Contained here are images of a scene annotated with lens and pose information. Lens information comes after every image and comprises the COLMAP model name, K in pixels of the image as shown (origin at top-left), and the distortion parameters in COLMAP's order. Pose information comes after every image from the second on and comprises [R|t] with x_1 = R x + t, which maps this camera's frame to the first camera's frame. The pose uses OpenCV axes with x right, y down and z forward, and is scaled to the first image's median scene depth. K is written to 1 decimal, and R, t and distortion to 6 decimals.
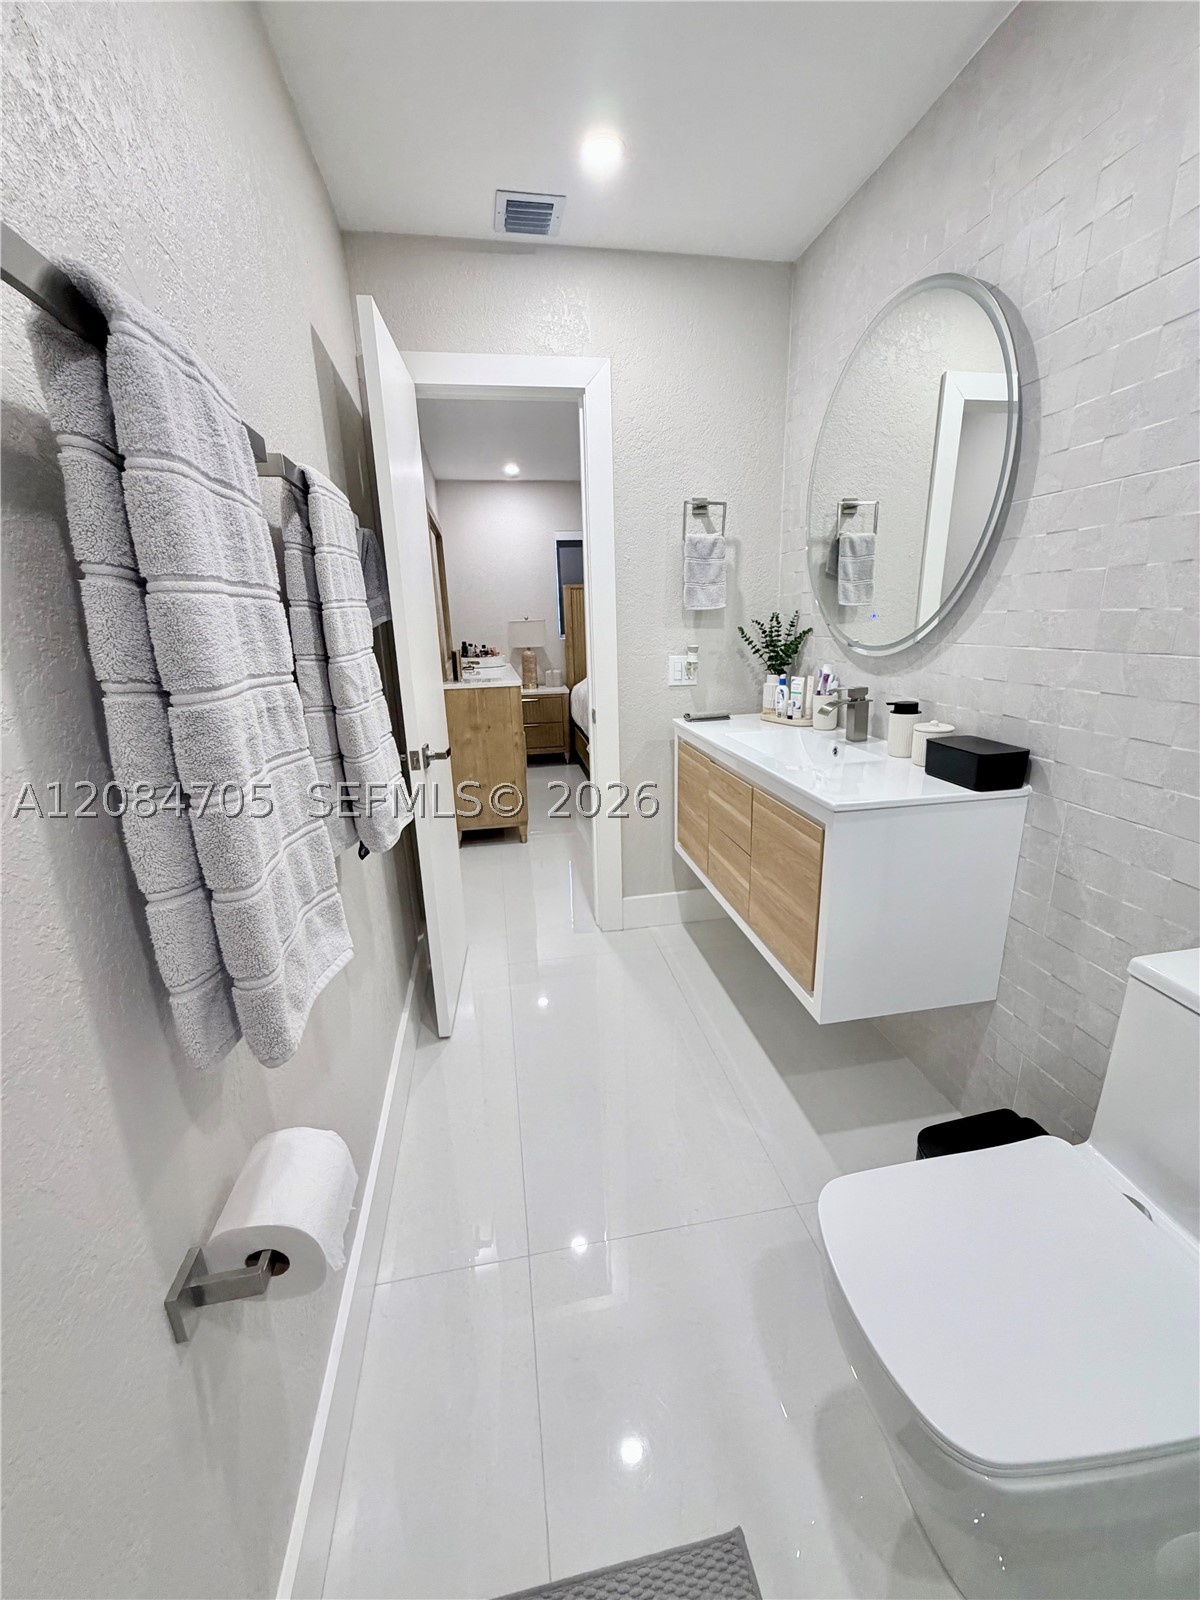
lens RADIAL K [[638.8, 0, 601.8], [0, 638.8, 793.1], [0, 0, 1]] dist [0.001378, 0.000091]
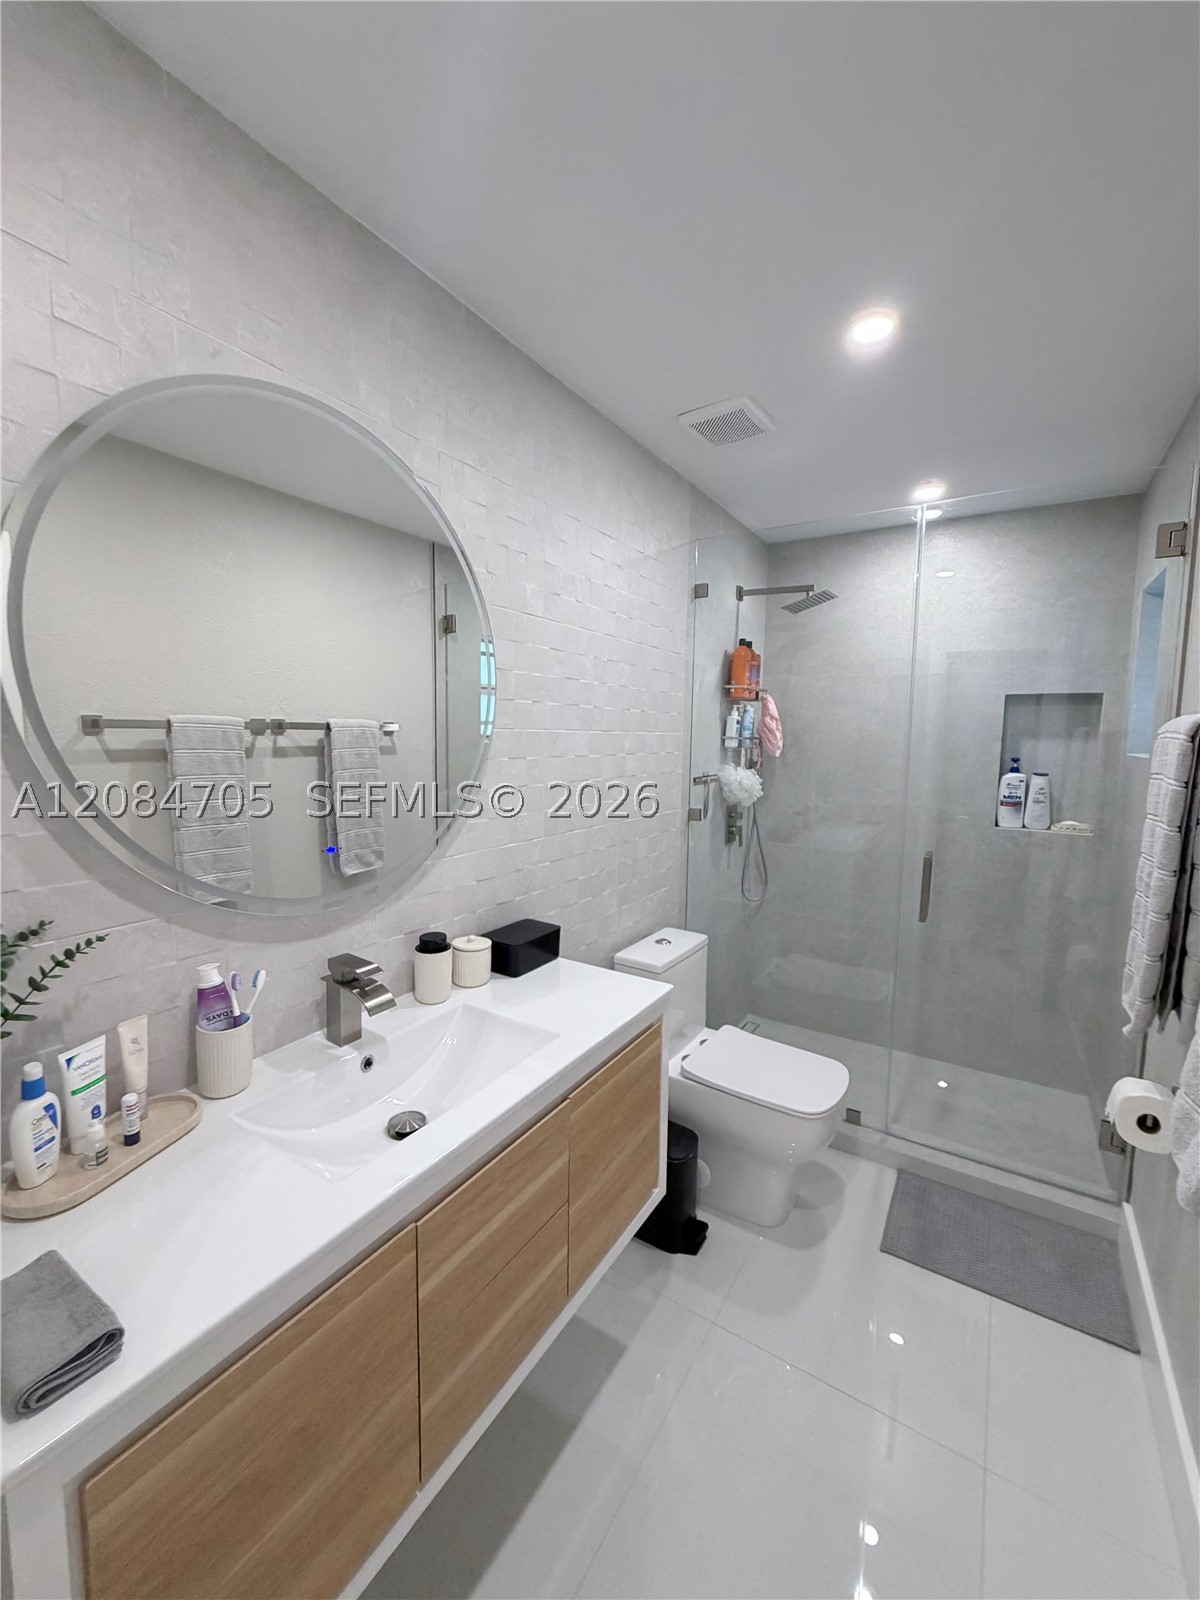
lens RADIAL K [[638.8, 0, 613.0], [0, 638.8, 801.3], [0, 0, 1]] dist [0.001378, 0.000091]
pose [[-0.746442, -0.049906, 0.663577, -0.254661], [0.185942, 0.941822, 0.279993, -0.529140], [-0.638945, 0.332385, -0.693736, 1.464223]]
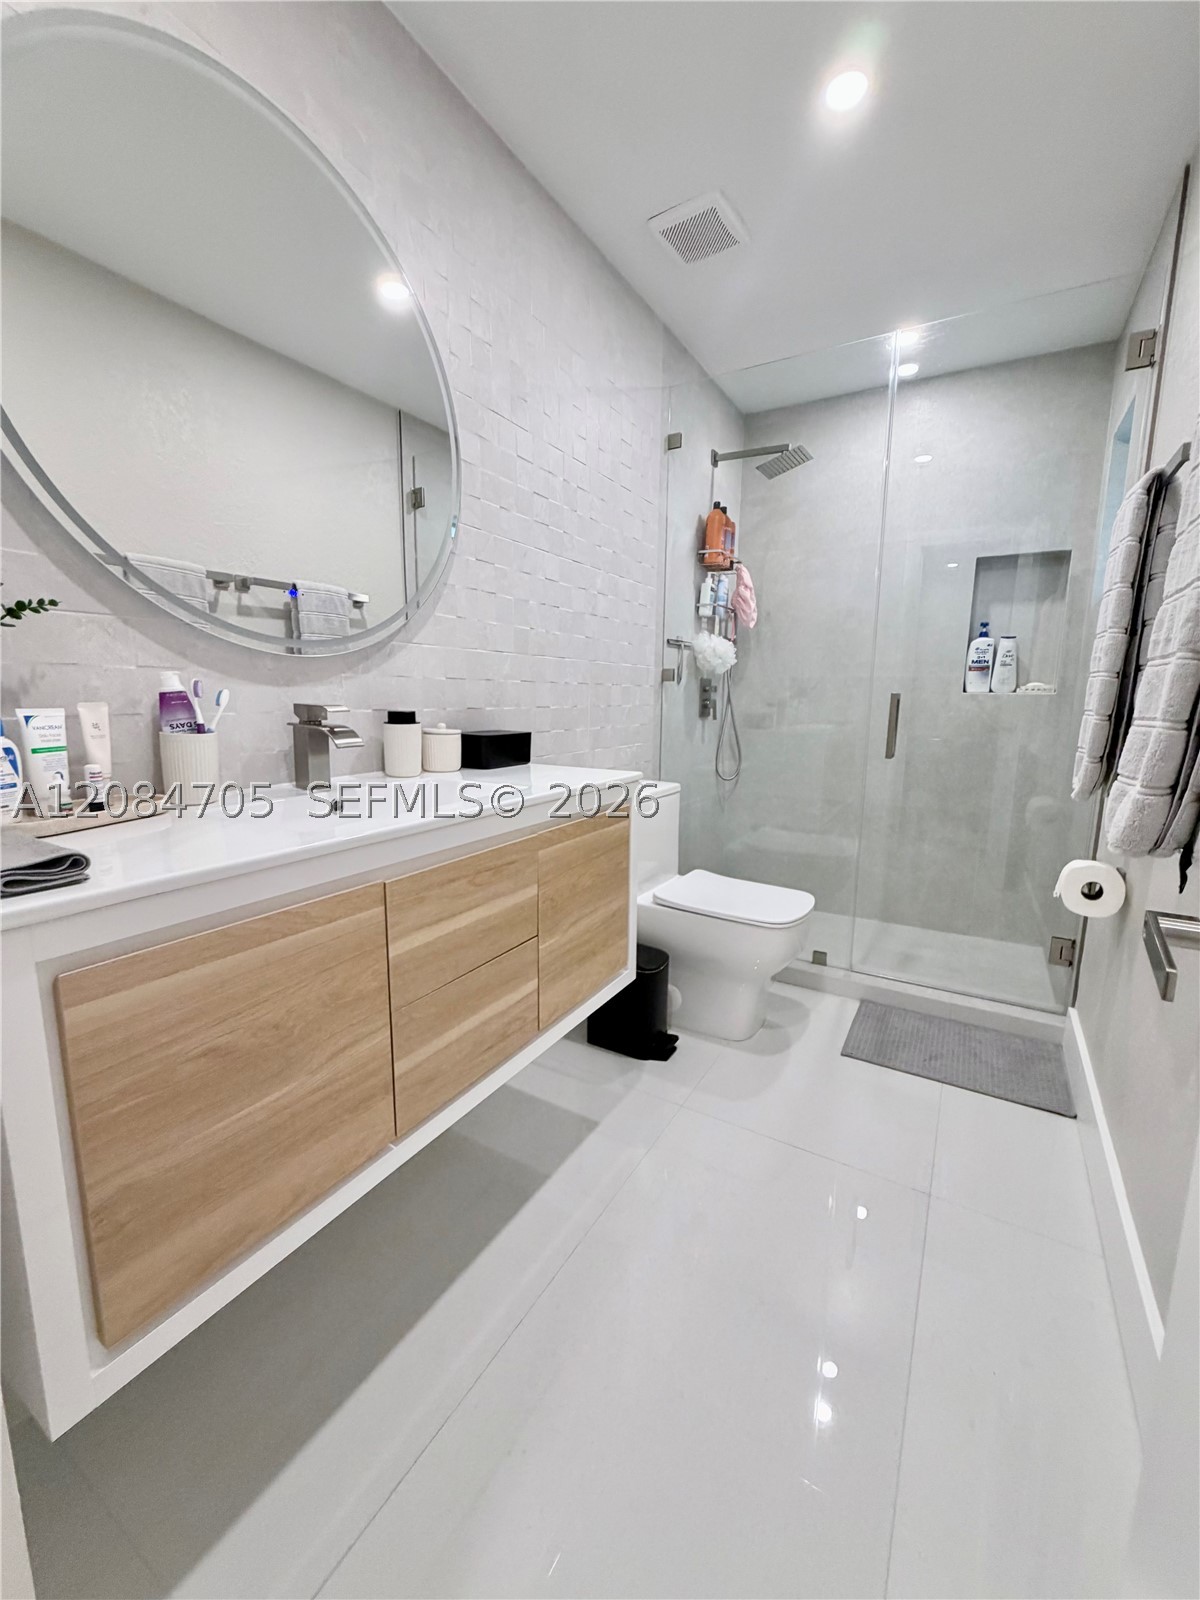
lens RADIAL K [[638.8, 0, 612.8], [0, 638.8, 801.1], [0, 0, 1]] dist [0.001378, 0.000091]
pose [[-0.766045, -0.084665, 0.637187, -0.290788], [0.182772, 0.921680, 0.342200, -0.286701], [-0.616254, 0.378601, -0.690574, 1.550382]]
